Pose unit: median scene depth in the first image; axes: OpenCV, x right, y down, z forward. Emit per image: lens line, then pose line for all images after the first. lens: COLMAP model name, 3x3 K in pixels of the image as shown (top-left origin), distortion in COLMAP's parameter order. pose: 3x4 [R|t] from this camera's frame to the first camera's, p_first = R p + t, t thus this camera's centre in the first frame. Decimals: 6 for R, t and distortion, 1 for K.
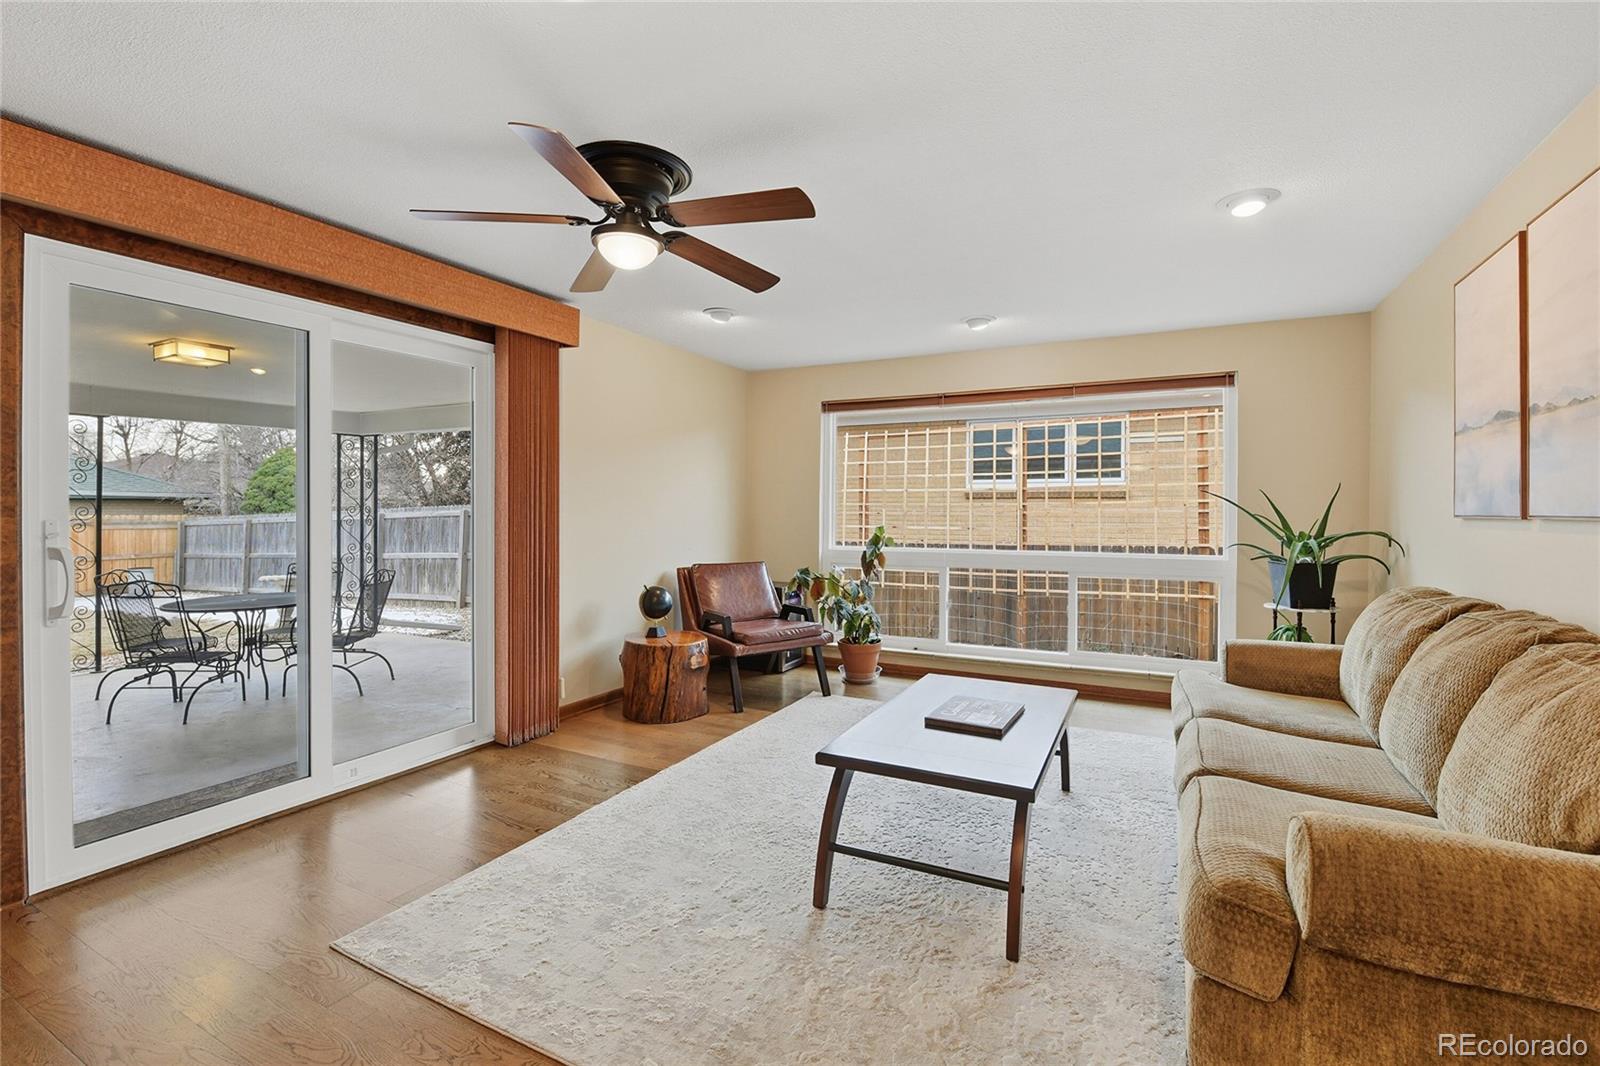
lens RADIAL K [[712.5, 0, 797.3], [0, 712.5, 505.8], [0, 0, 1]] dist [-0.004271, -0.007366]
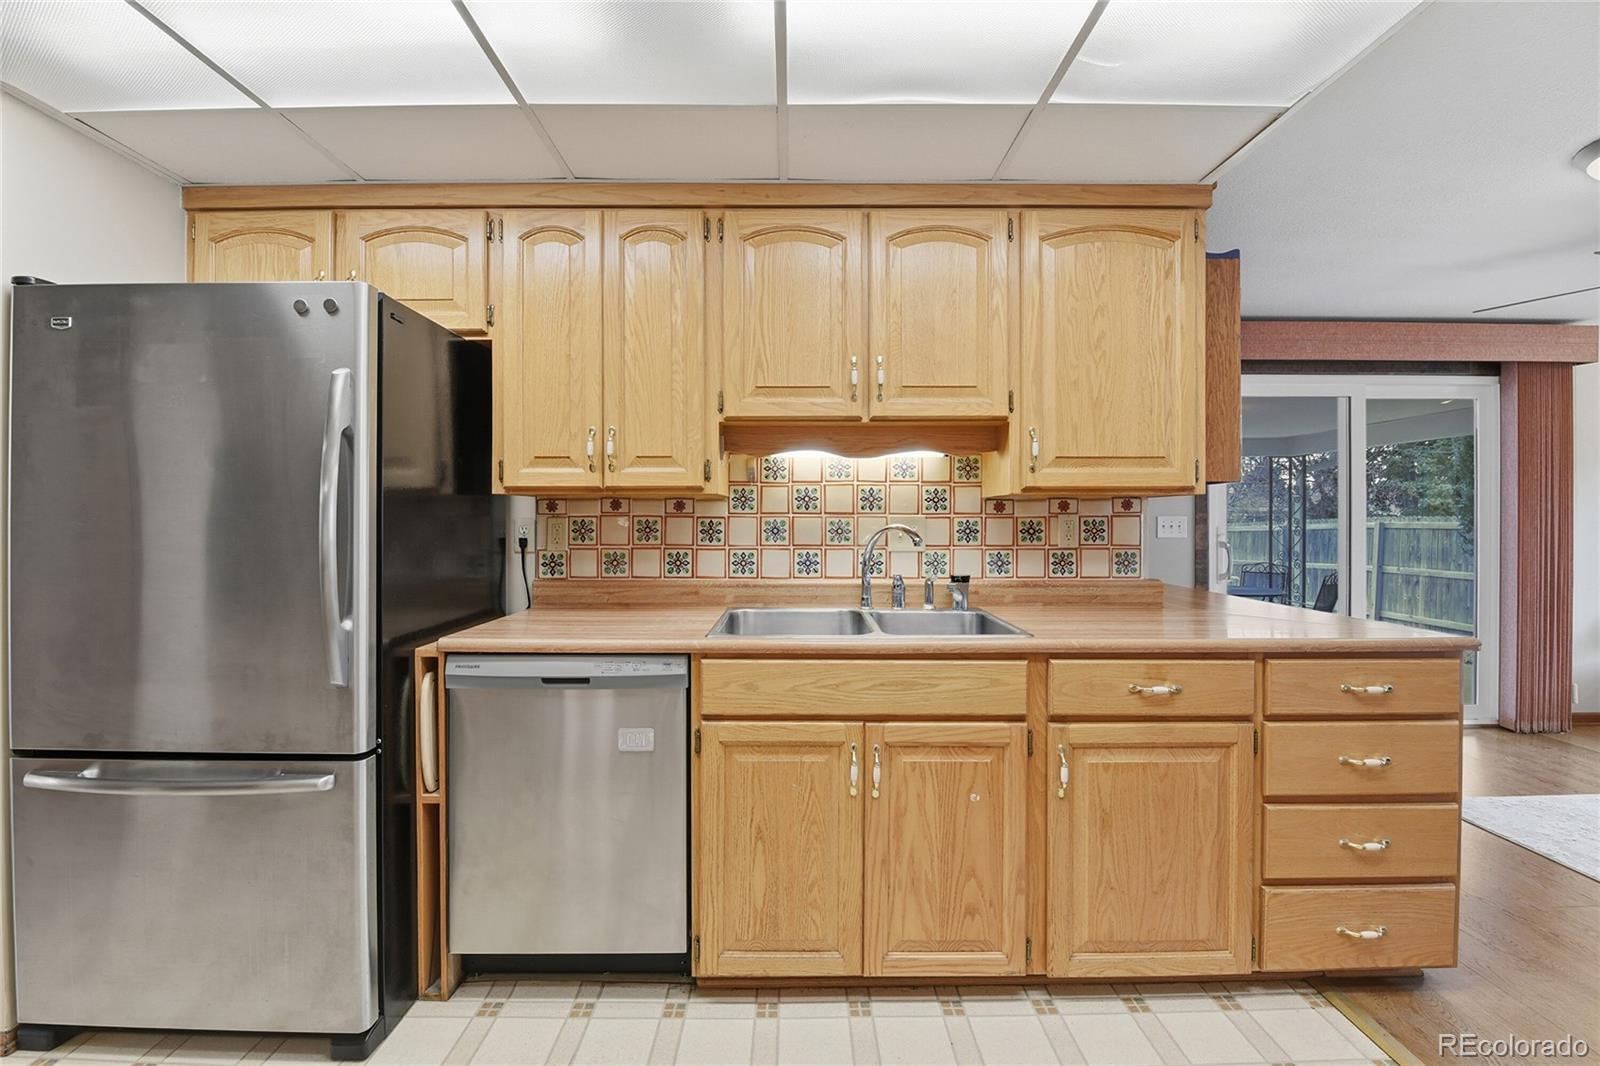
lens RADIAL K [[701.1, 0, 795.1], [0, 701.1, 515.6], [0, 0, 1]] dist [-0.002867, -0.010491]
pose [[0.468255, -0.005976, -0.883573, 0.020894], [0.002702, 0.999982, -0.005332, -0.000736], [0.883589, 0.000110, 0.468263, -0.450576]]
